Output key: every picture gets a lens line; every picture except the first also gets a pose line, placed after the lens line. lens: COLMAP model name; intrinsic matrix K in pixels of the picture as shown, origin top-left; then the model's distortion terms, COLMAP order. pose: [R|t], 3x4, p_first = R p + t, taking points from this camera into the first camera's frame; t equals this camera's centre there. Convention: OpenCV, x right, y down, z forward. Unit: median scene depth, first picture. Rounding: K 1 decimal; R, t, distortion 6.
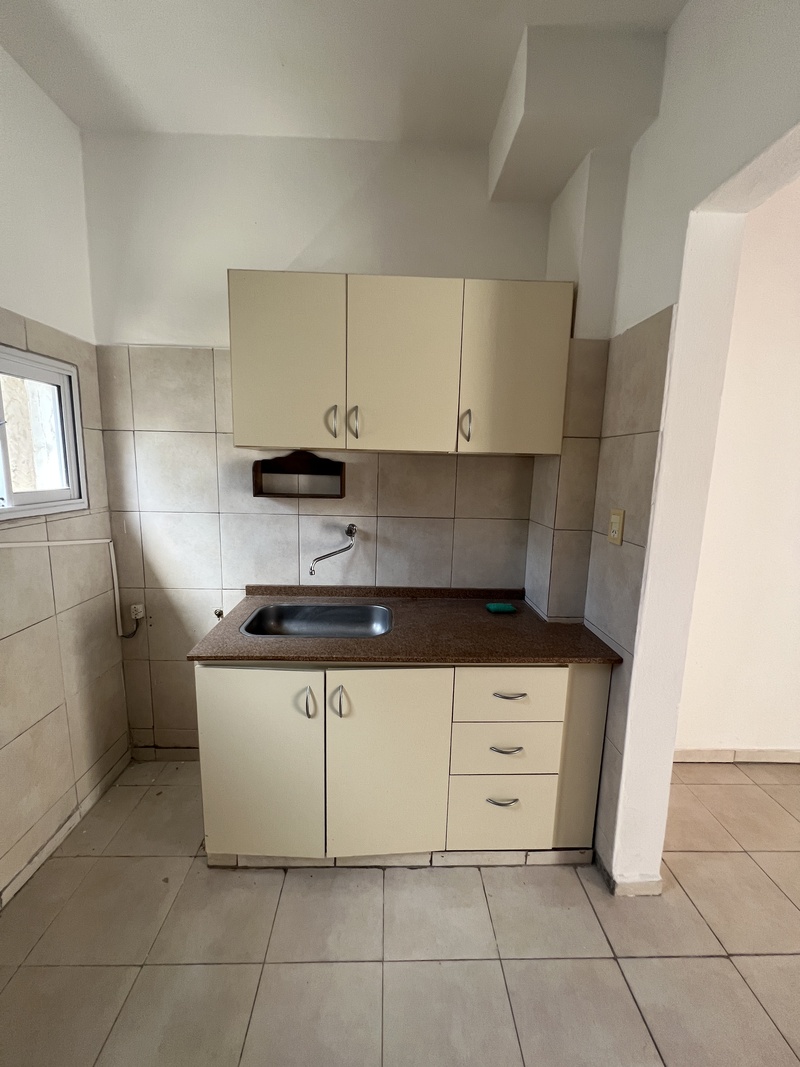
lens RADIAL K [[429.8, 0, 401.6], [0, 429.8, 528.9], [0, 0, 1]] dist [-0.002640, -0.000186]
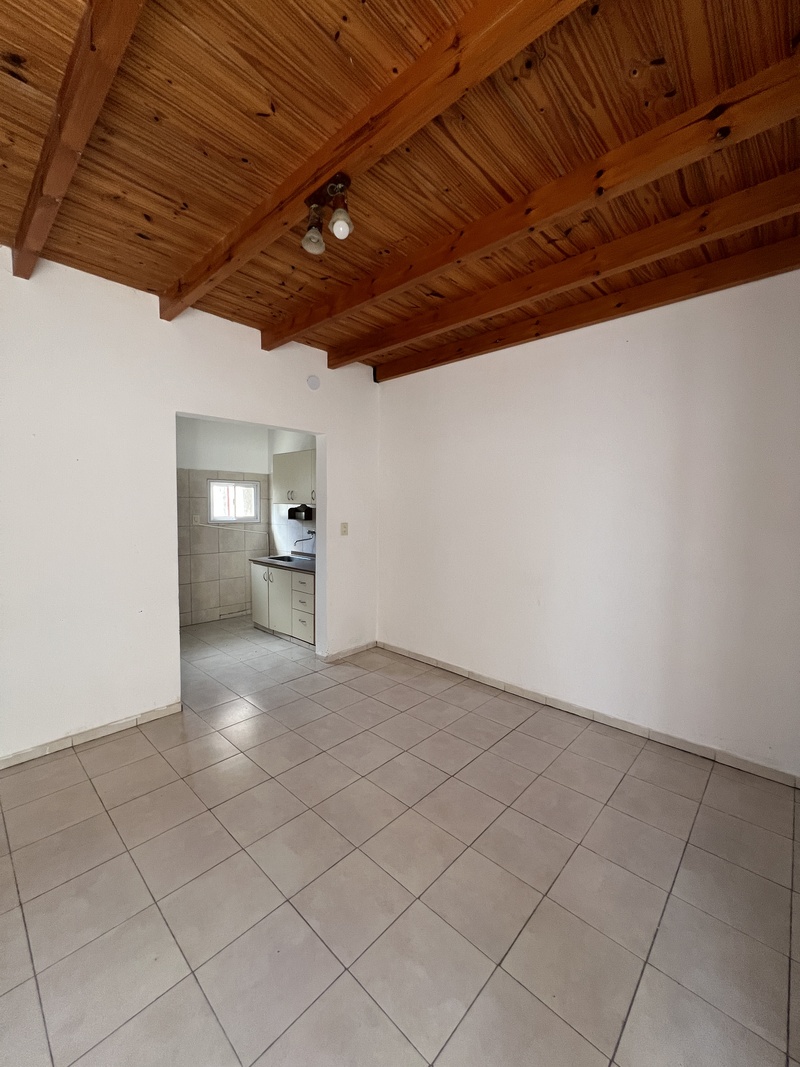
lens RADIAL K [[427.8, 0, 399.9], [0, 427.8, 529.8], [0, 0, 1]] dist [-0.000990, -0.000074]
pose [[0.709497, 0.024732, -0.704274, 2.489525], [-0.101686, 0.992518, -0.067587, 0.130079], [0.697333, 0.119568, 0.706704, -0.611584]]
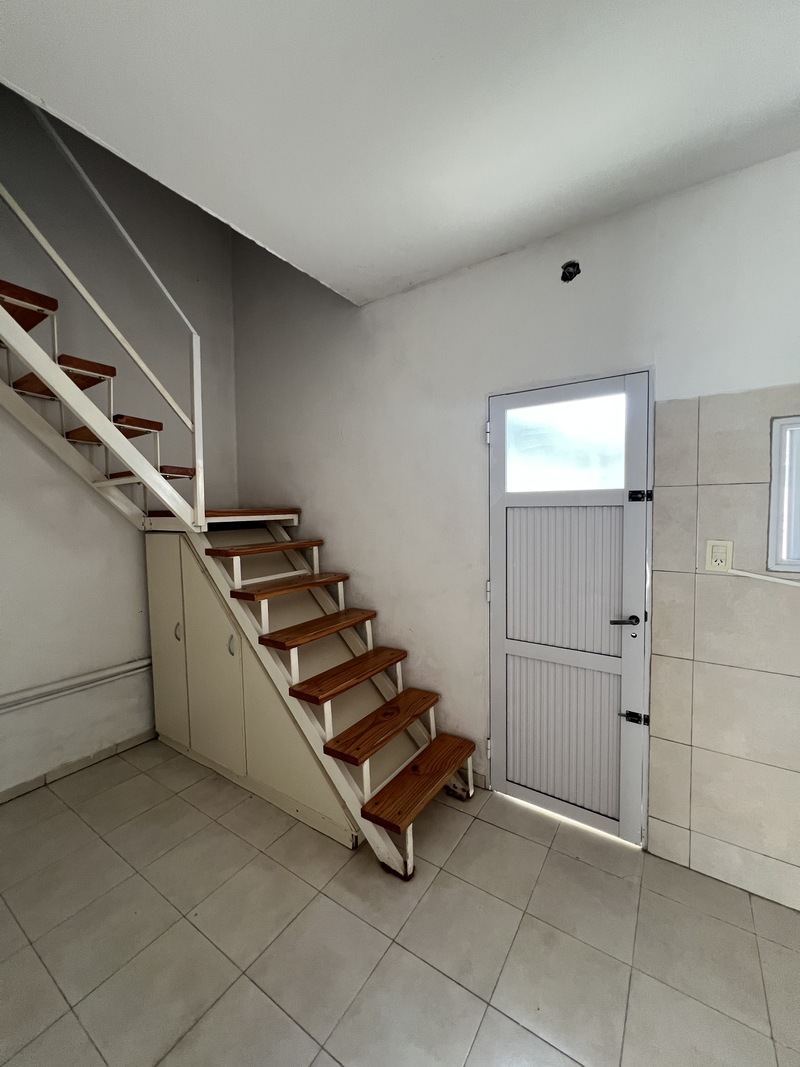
lens RADIAL K [[427.8, 0, 399.9], [0, 427.8, 529.8], [0, 0, 1]] dist [-0.000990, -0.000074]
pose [[-0.579575, 0.022662, -0.814604, 0.471697], [-0.127764, 0.984725, 0.118296, -0.083178], [0.804841, 0.172638, -0.567826, 0.506911]]
